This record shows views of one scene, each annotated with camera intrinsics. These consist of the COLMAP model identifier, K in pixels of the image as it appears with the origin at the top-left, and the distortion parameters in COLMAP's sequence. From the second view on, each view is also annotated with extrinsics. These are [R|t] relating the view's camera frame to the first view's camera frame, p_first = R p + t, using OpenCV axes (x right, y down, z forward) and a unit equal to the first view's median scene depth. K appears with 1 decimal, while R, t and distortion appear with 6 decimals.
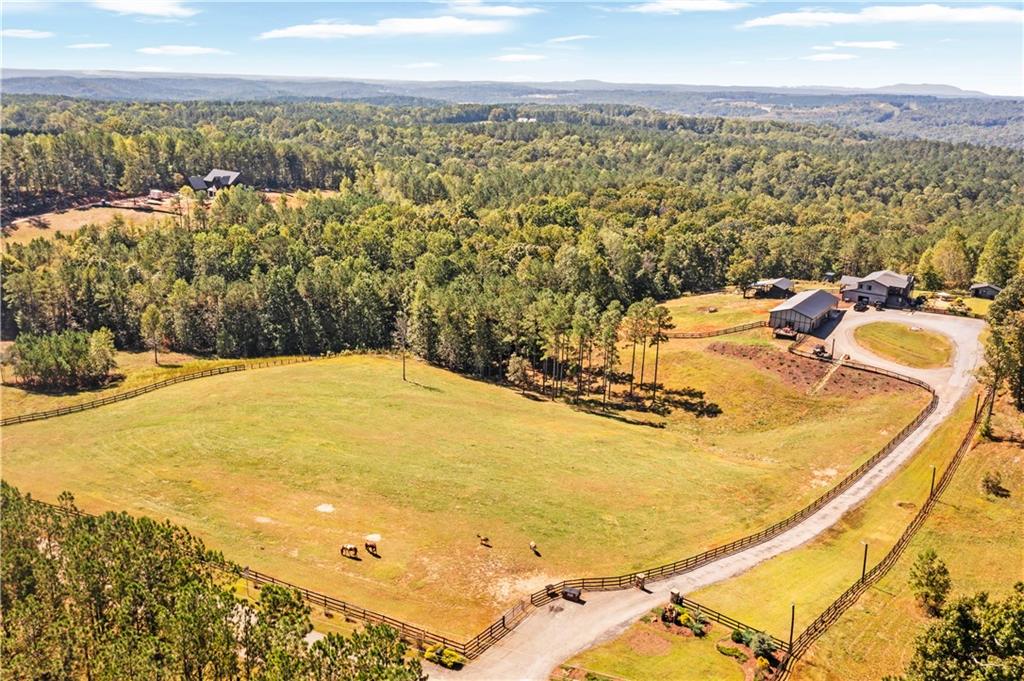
lens RADIAL K [[868.0, 0, 512.0], [0, 868.0, 340.5], [0, 0, 1]] dist [-0.006368, 0.002189]
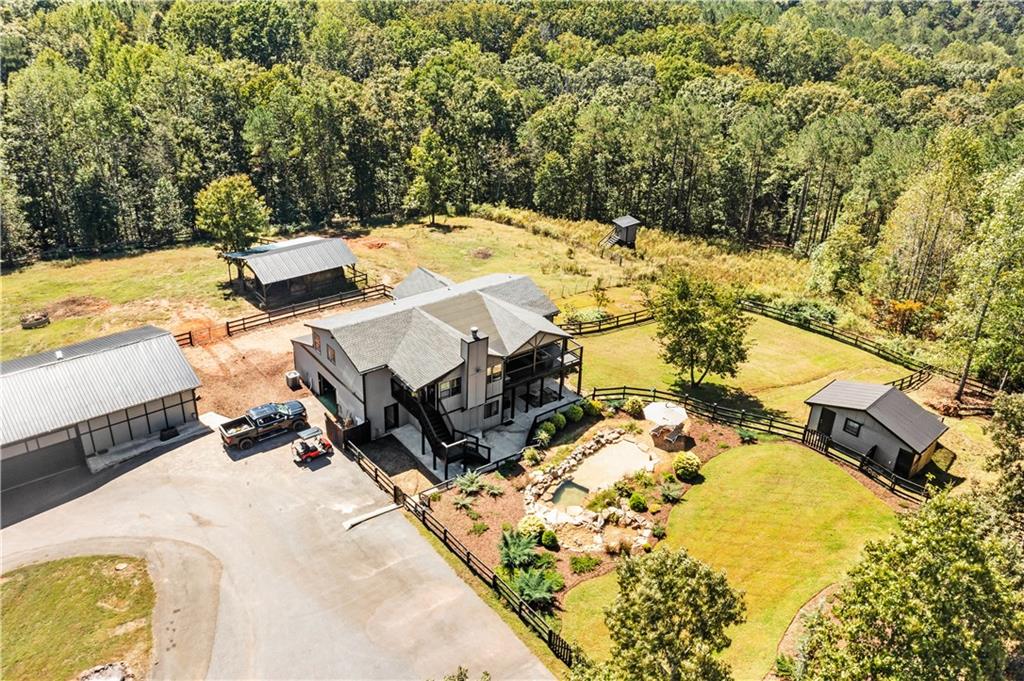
lens RADIAL K [[868.0, 0, 512.0], [0, 868.0, 340.5], [0, 0, 1]] dist [-0.006368, 0.002189]
pose [[0.950398, 0.156907, -0.268559, 0.202185], [-0.101236, 0.972466, 0.209908, -0.047373], [0.294101, -0.172308, 0.940114, 0.293744]]
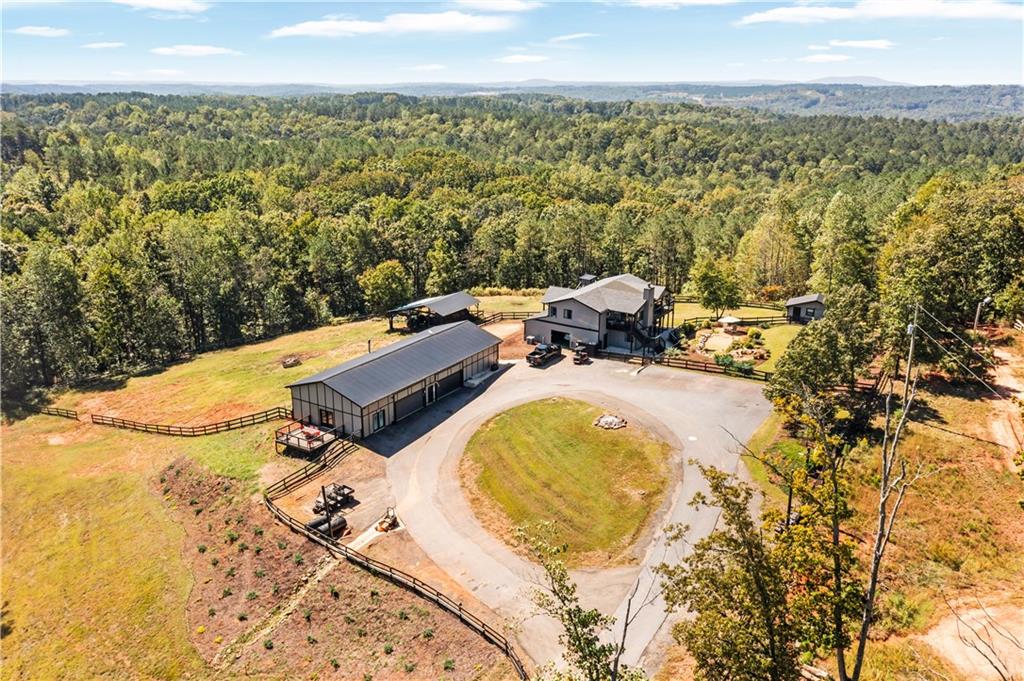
lens RADIAL K [[810.3, 0, 512.0], [0, 810.3, 340.5], [0, 0, 1]] dist [-0.009472, -0.000411]
pose [[0.998871, -0.033911, 0.033272, 0.139050], [0.033404, 0.999319, 0.015688, -0.020632], [-0.033781, -0.014559, 0.999323, 0.208834]]
